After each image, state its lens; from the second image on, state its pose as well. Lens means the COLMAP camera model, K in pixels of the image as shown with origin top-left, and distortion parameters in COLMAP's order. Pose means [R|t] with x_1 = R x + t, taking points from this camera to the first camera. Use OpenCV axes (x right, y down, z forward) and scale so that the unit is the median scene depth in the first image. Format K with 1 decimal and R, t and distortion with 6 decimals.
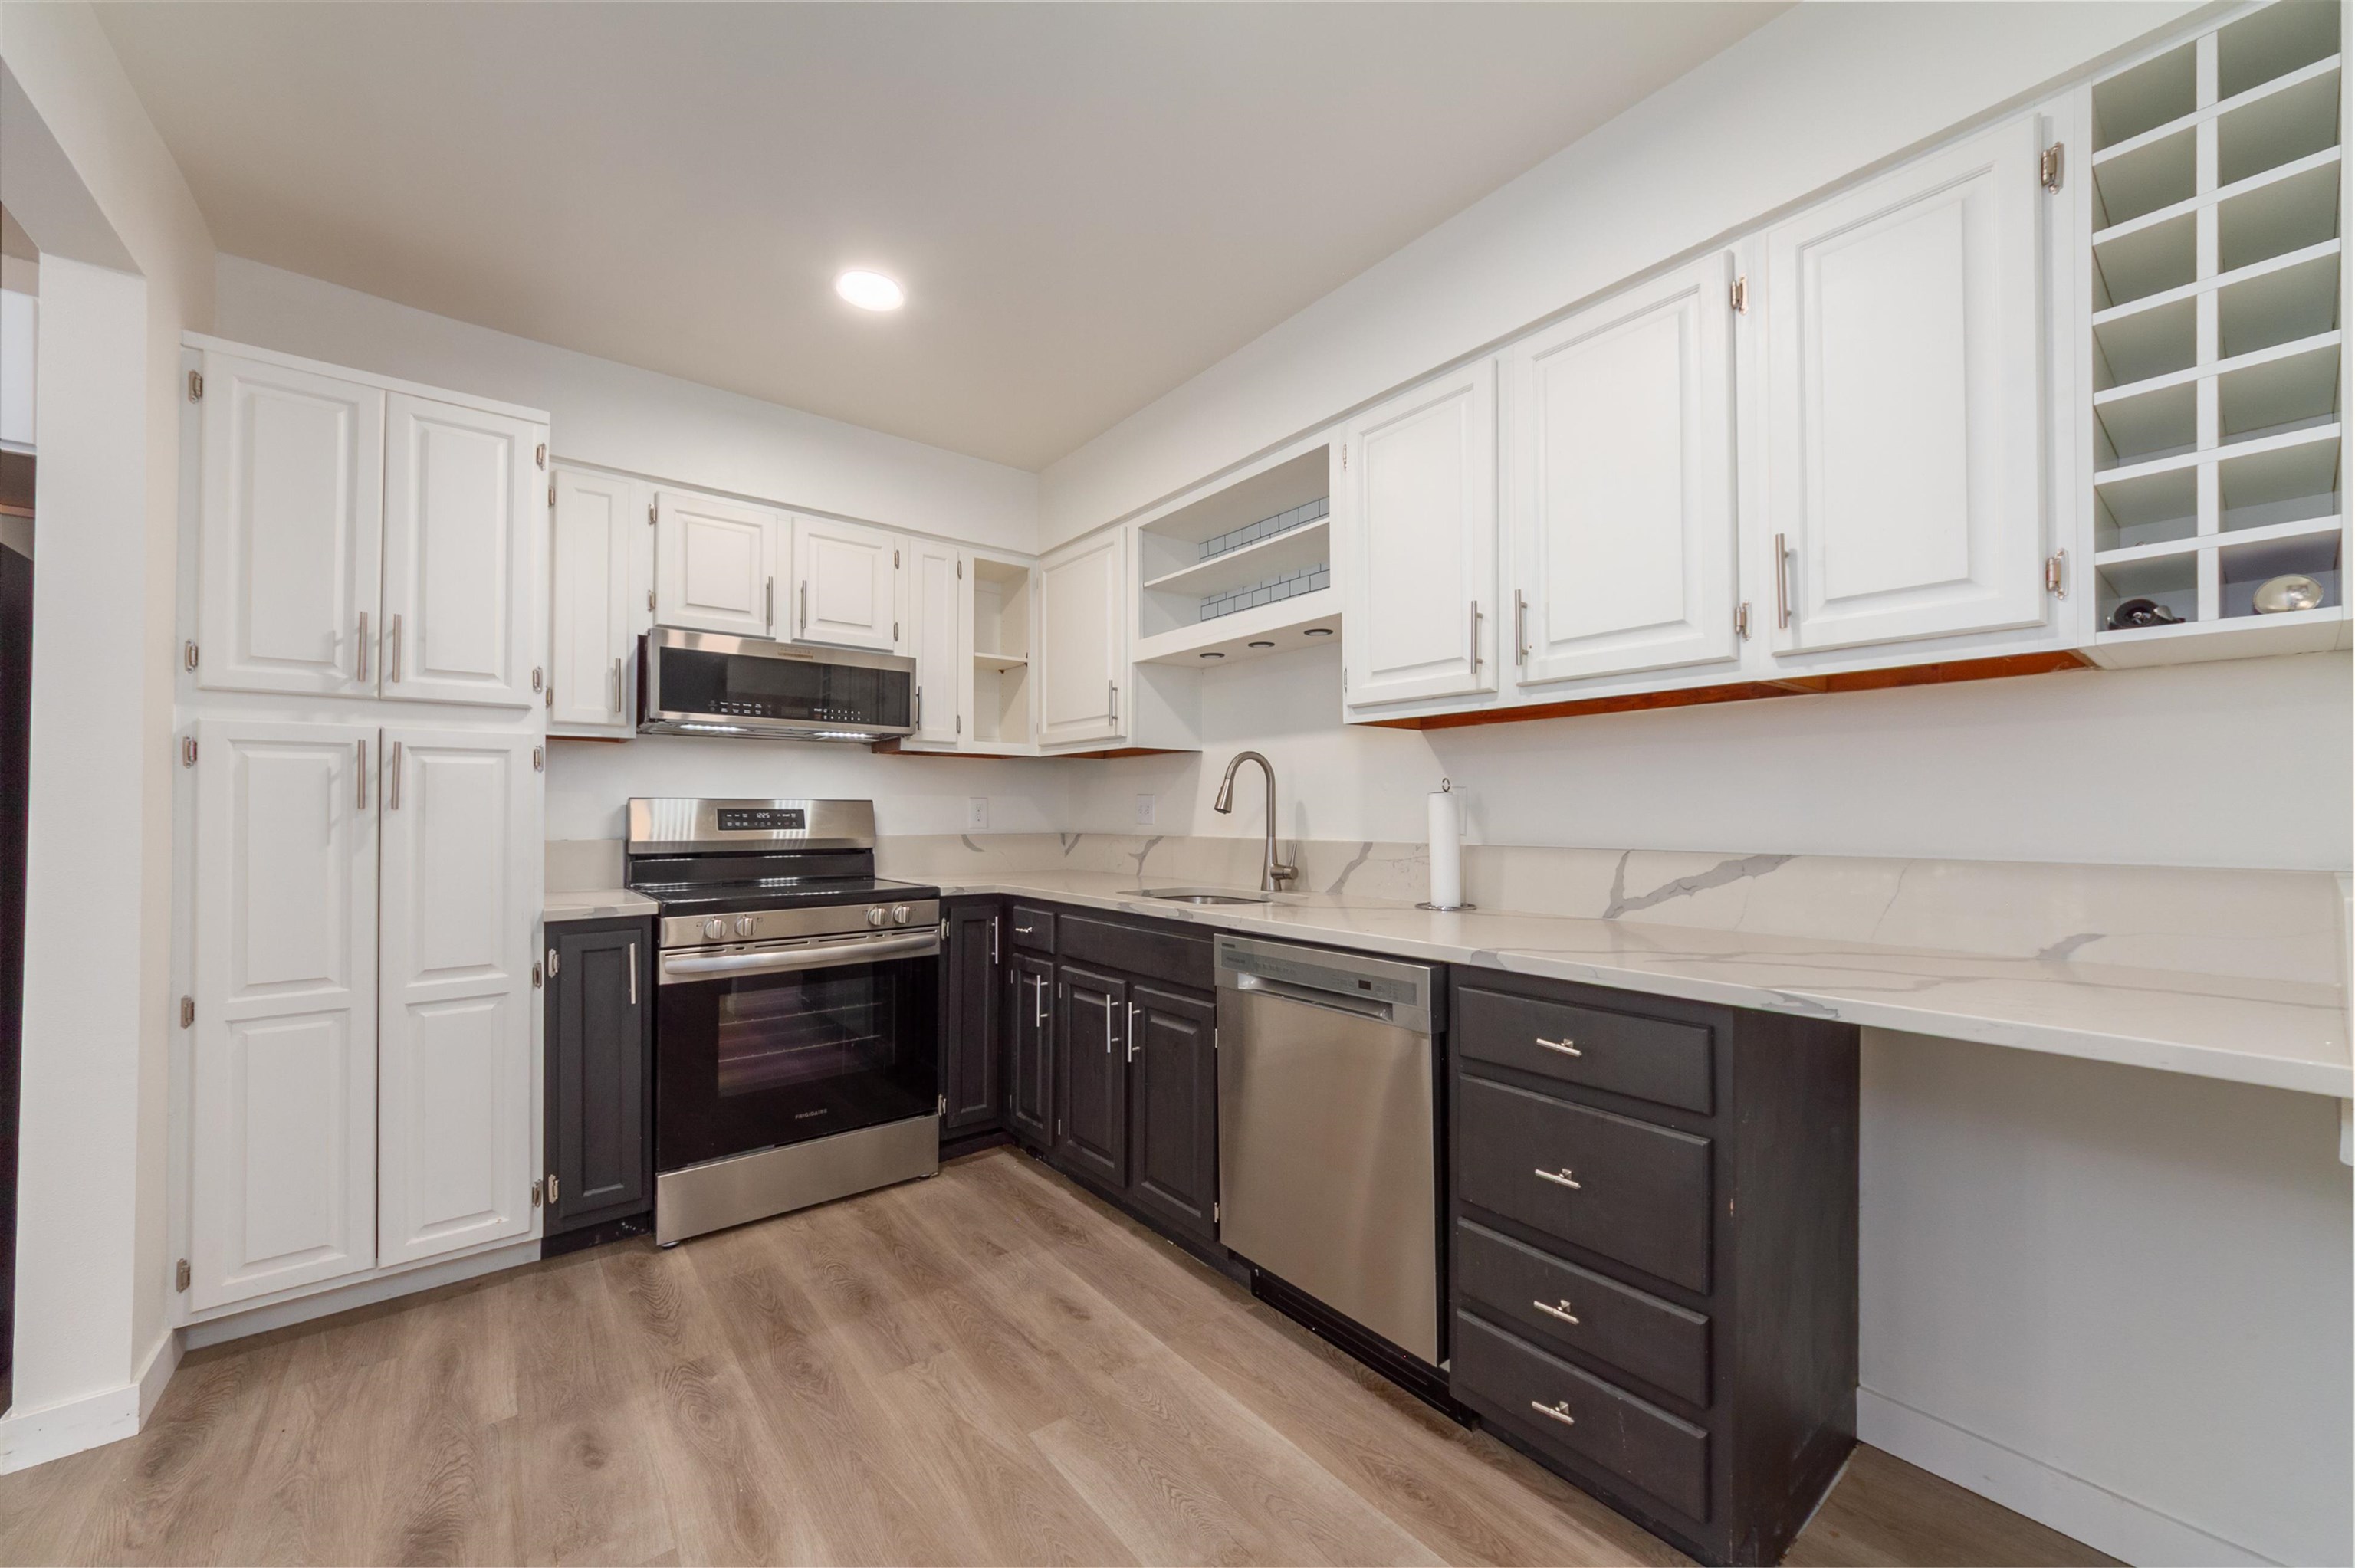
lens RADIAL K [[885.6, 0, 1197.7], [0, 885.6, 799.6], [0, 0, 1]] dist [-0.001321, 0.001267]
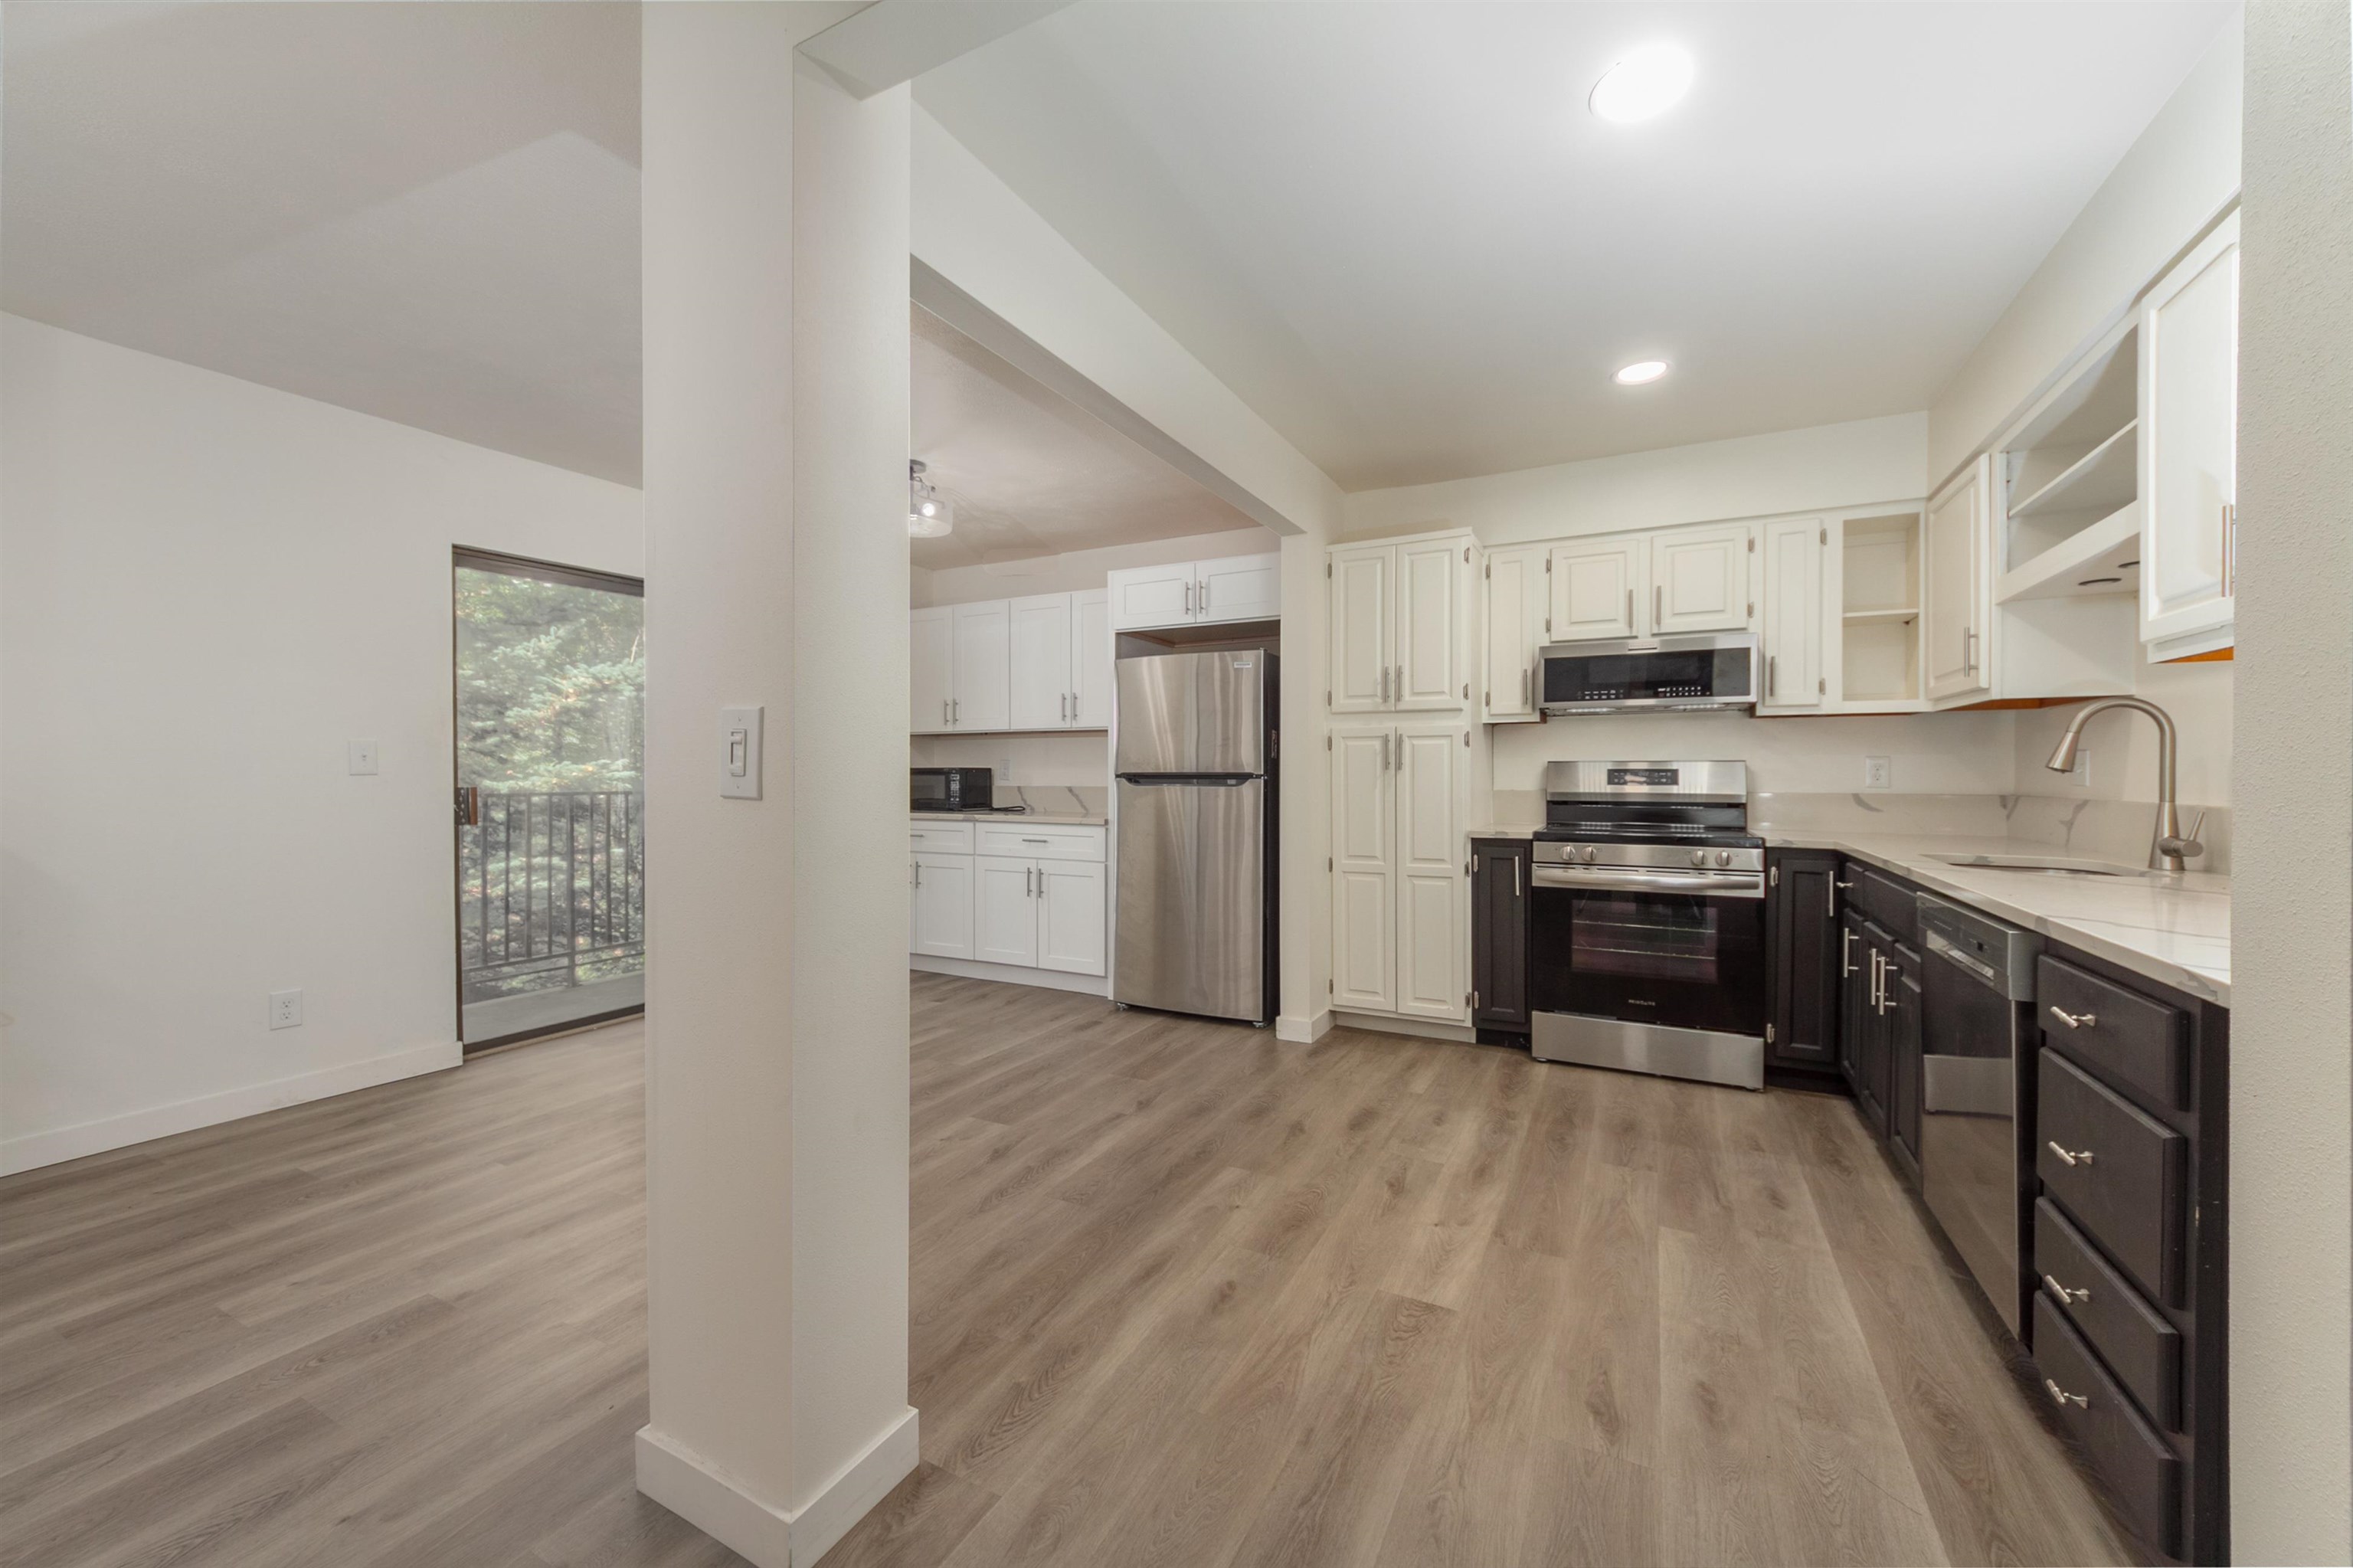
lens RADIAL K [[885.0, 0, 1187.7], [0, 885.0, 785.7], [0, 0, 1]] dist [-0.001321, 0.001267]
pose [[0.406480, 0.013360, -0.913562, 0.625244], [0.014308, 0.999677, 0.020985, -0.001788], [0.913548, -0.021601, 0.406158, -0.171452]]
